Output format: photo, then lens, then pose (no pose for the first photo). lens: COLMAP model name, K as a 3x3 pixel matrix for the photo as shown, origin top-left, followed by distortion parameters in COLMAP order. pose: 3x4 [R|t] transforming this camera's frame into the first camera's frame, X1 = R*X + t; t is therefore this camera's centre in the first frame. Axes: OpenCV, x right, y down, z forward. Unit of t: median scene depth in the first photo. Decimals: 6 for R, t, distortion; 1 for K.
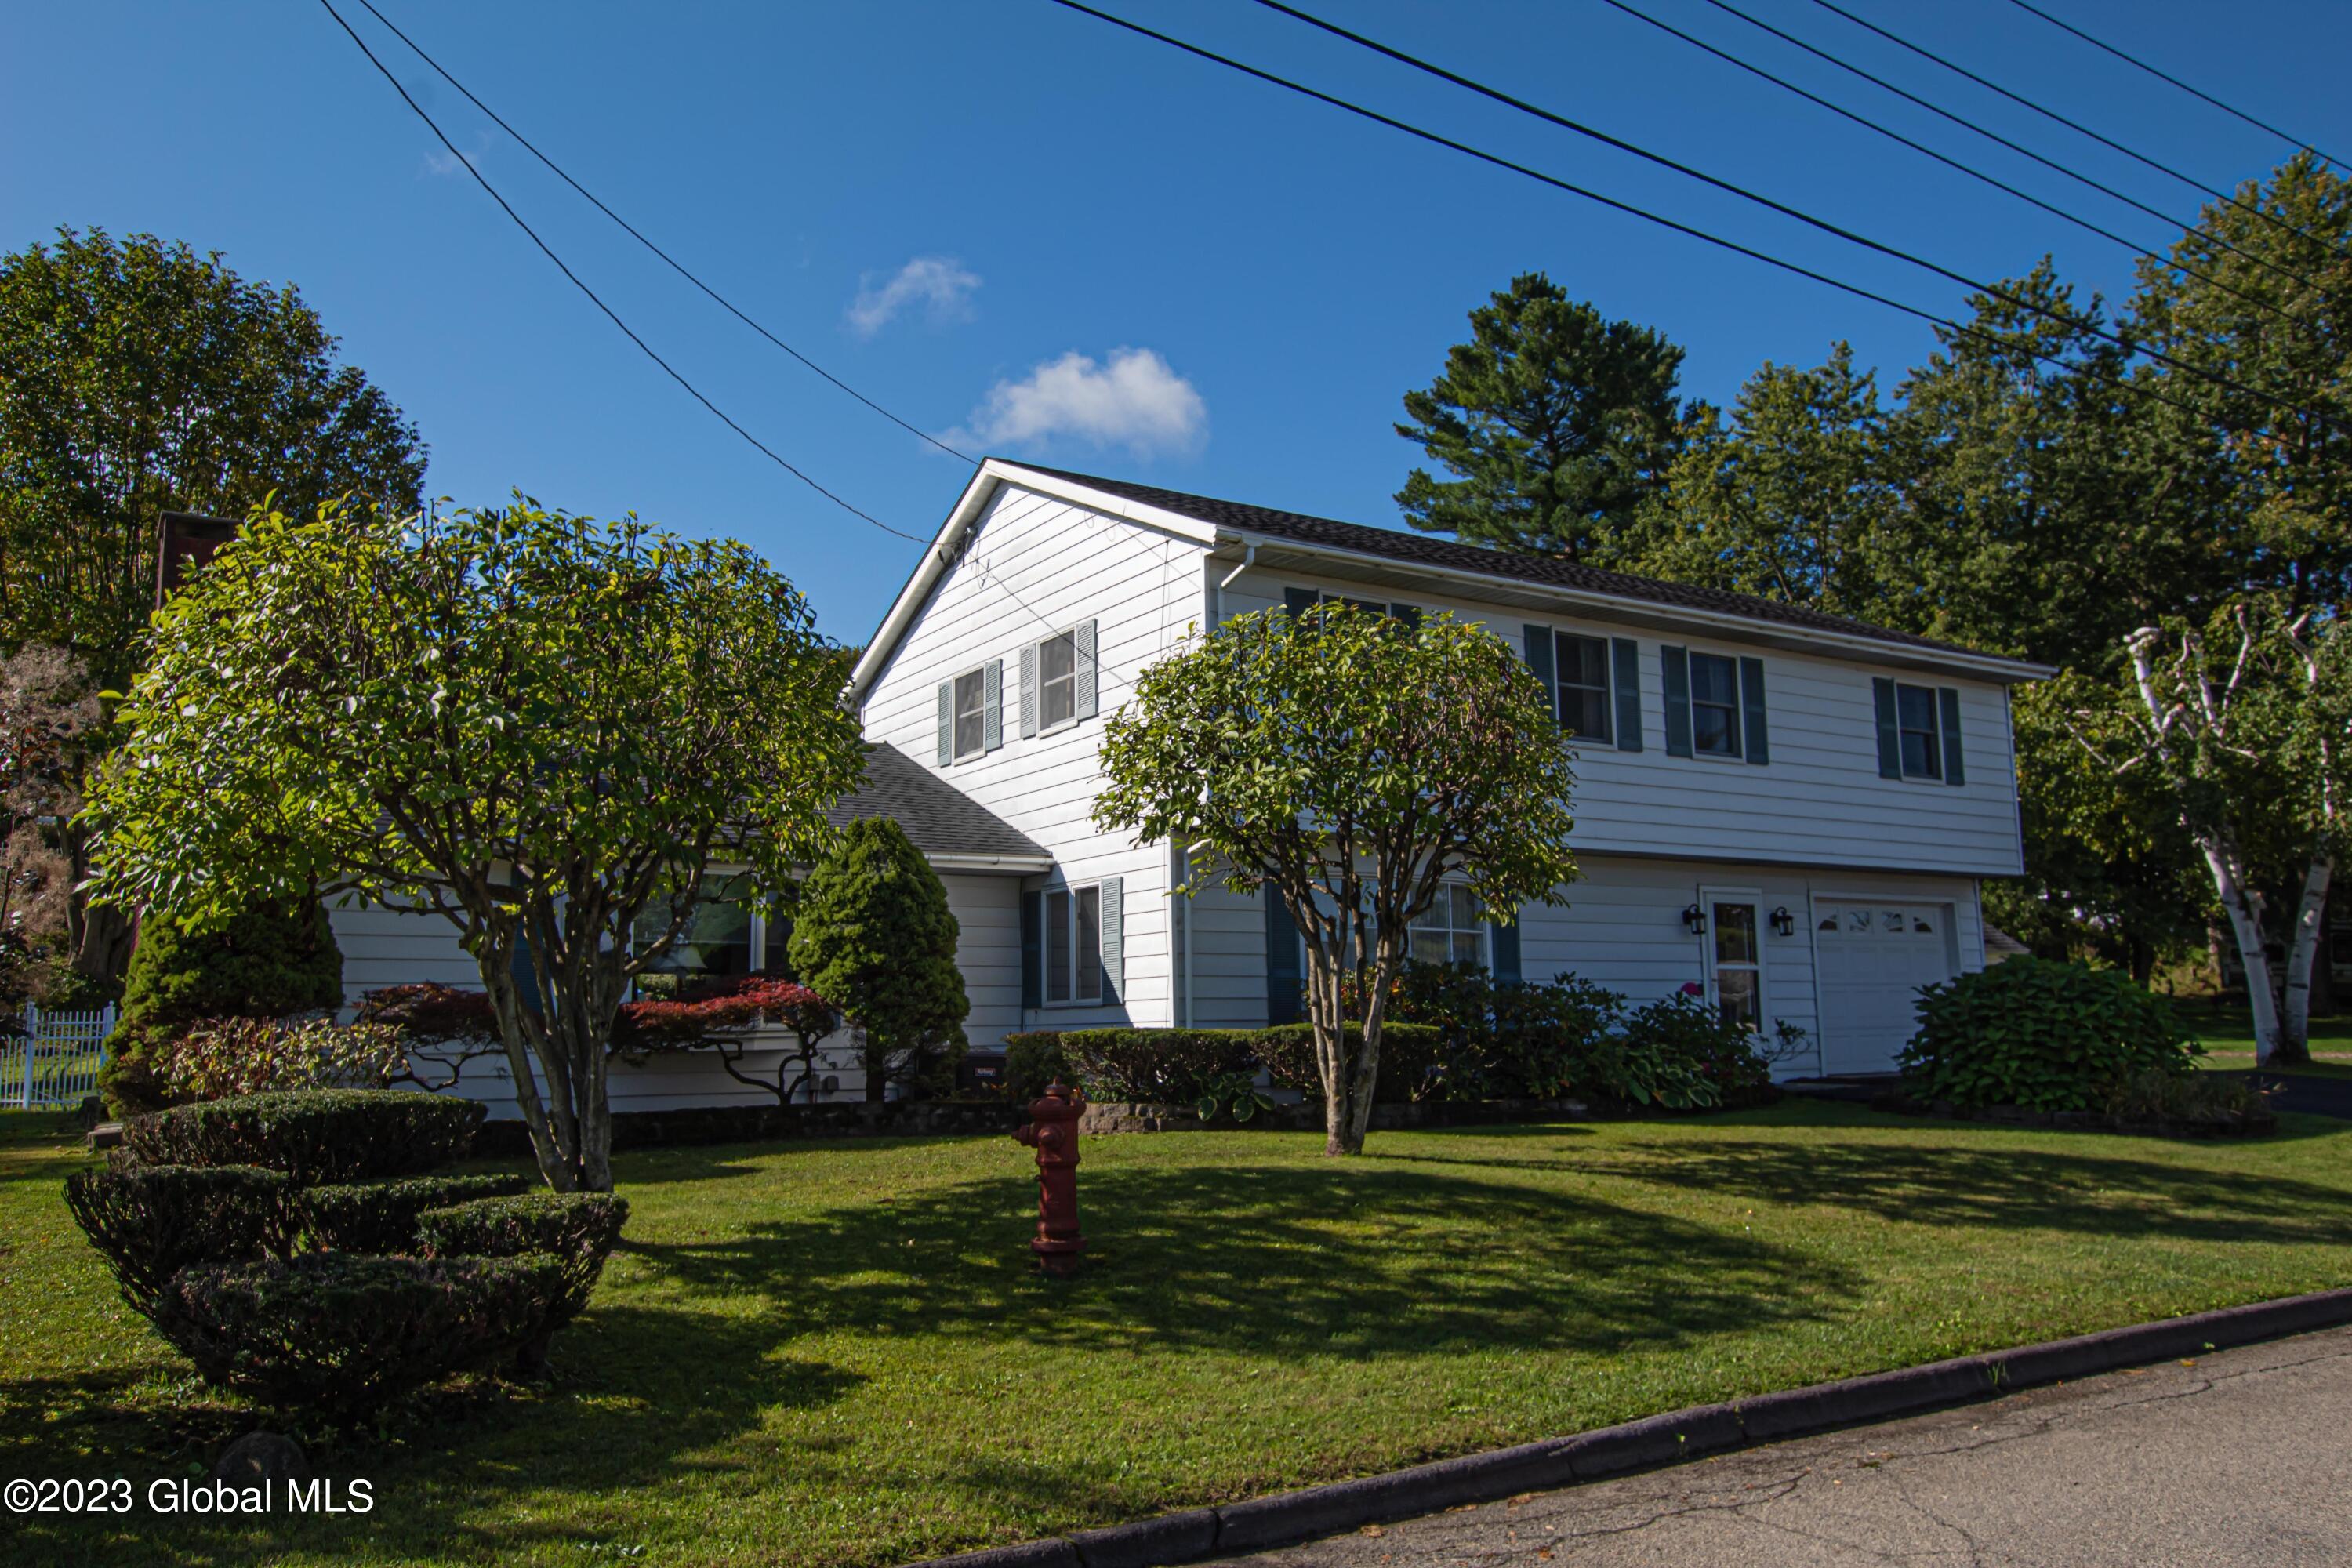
lens RADIAL K [[1770.3, 0, 1185.1], [0, 1770.3, 805.3], [0, 0, 1]] dist [-0.002758, 0.018994]
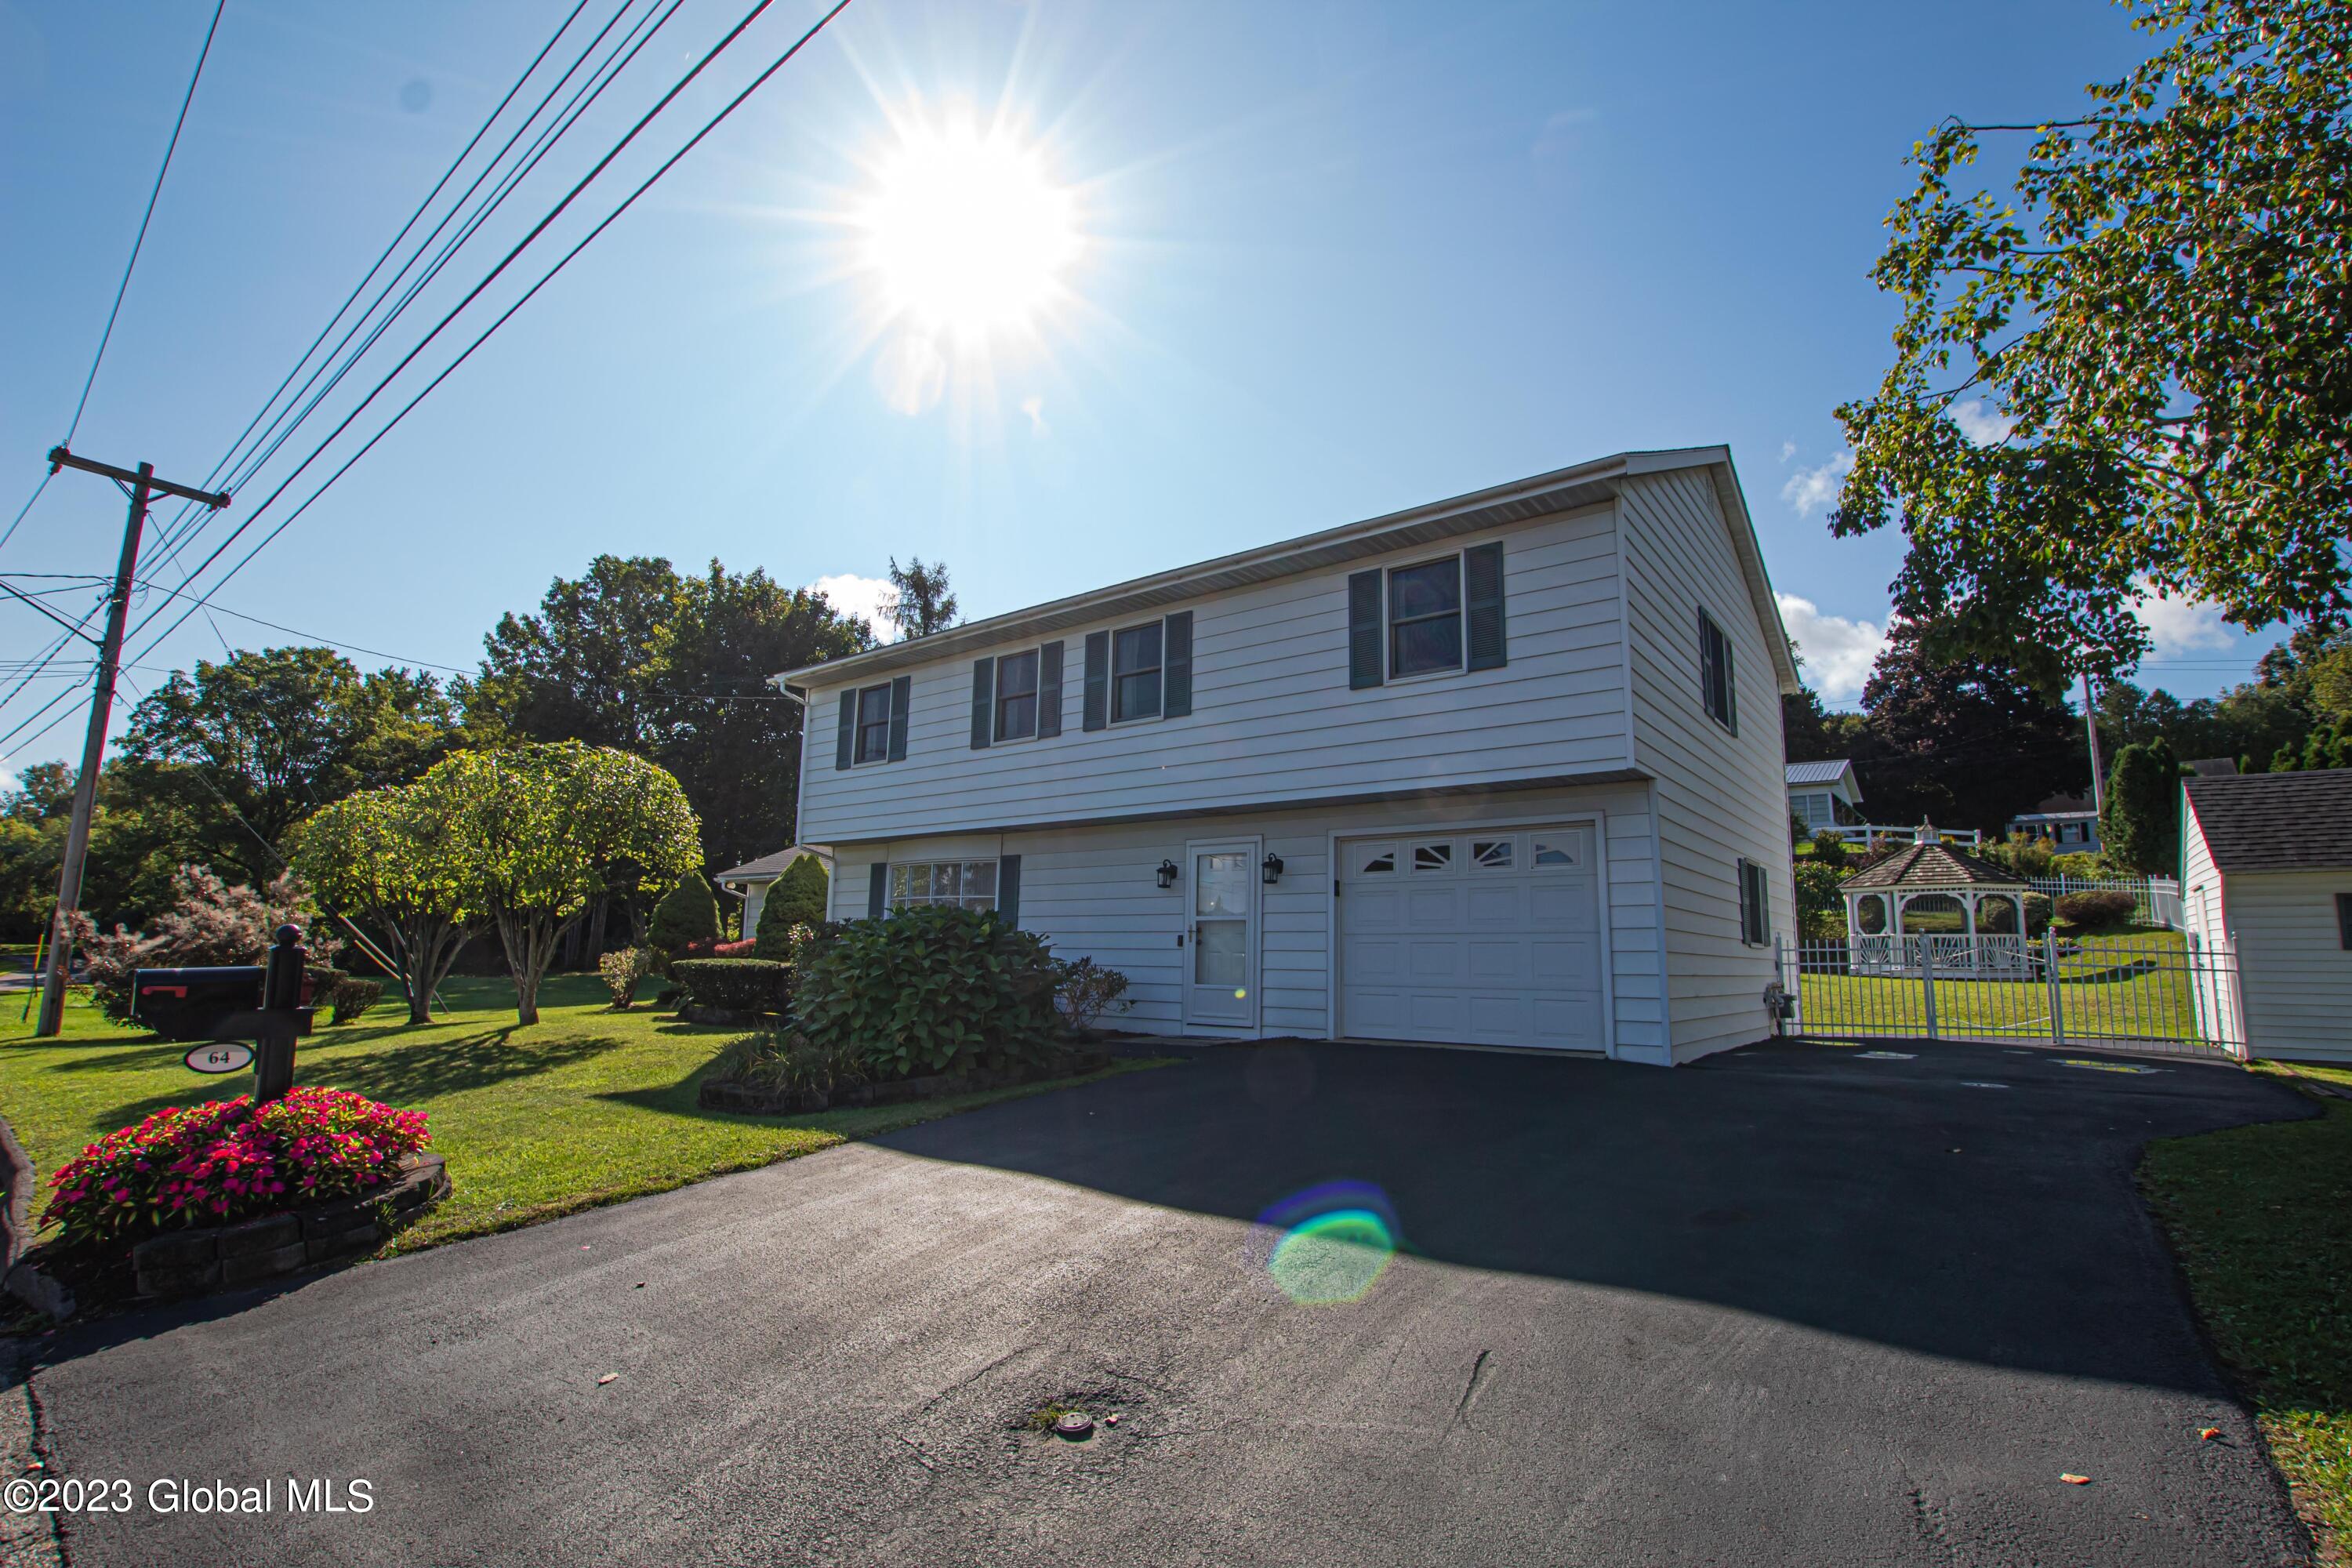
lens RADIAL K [[1097.1, 0, 1176.9], [0, 1097.1, 804.7], [0, 0, 1]] dist [-0.032312, 0.004577]
pose [[0.330877, -0.113099, -0.936872, 1.130983], [0.099809, 0.991418, -0.084434, 0.099180], [0.938381, -0.065571, 0.339326, 0.980906]]
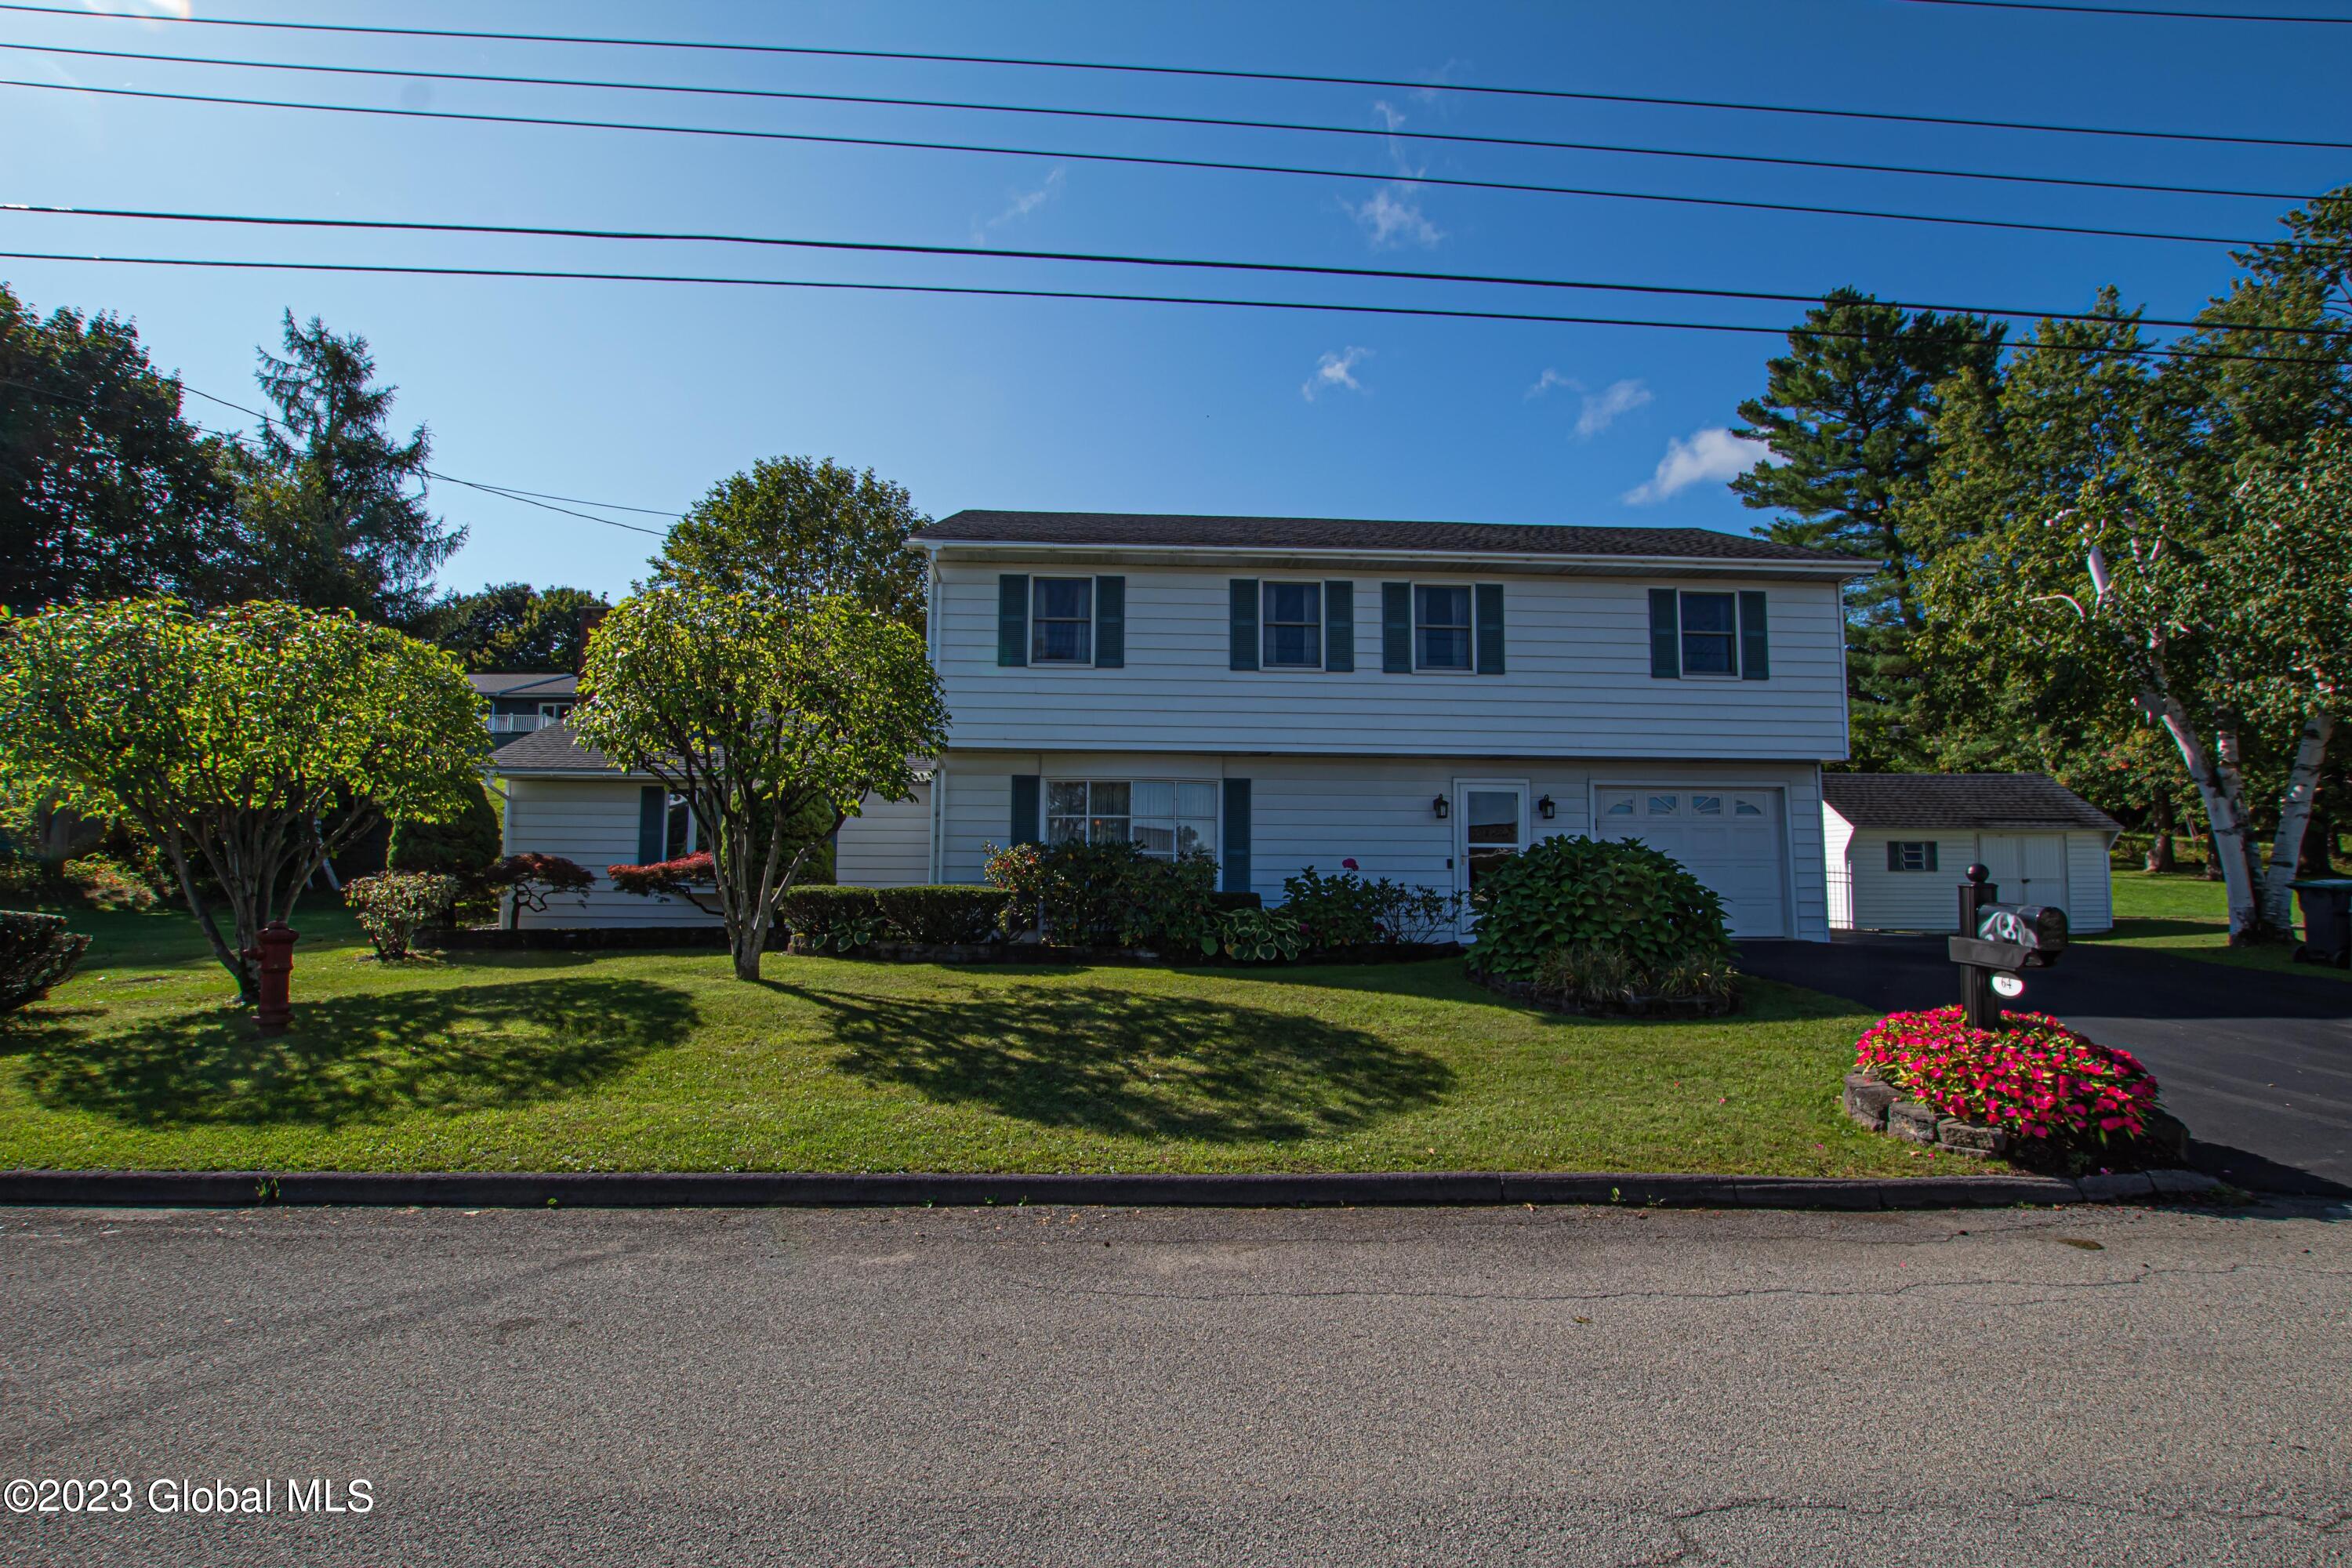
lens RADIAL K [[1097.1, 0, 1181.0], [0, 1097.1, 807.1], [0, 0, 1]] dist [-0.032312, 0.004577]
pose [[0.865232, -0.014478, -0.501162, 0.637032], [0.045221, 0.997762, 0.049248, 0.024881], [0.499327, -0.065274, 0.863951, 0.324806]]
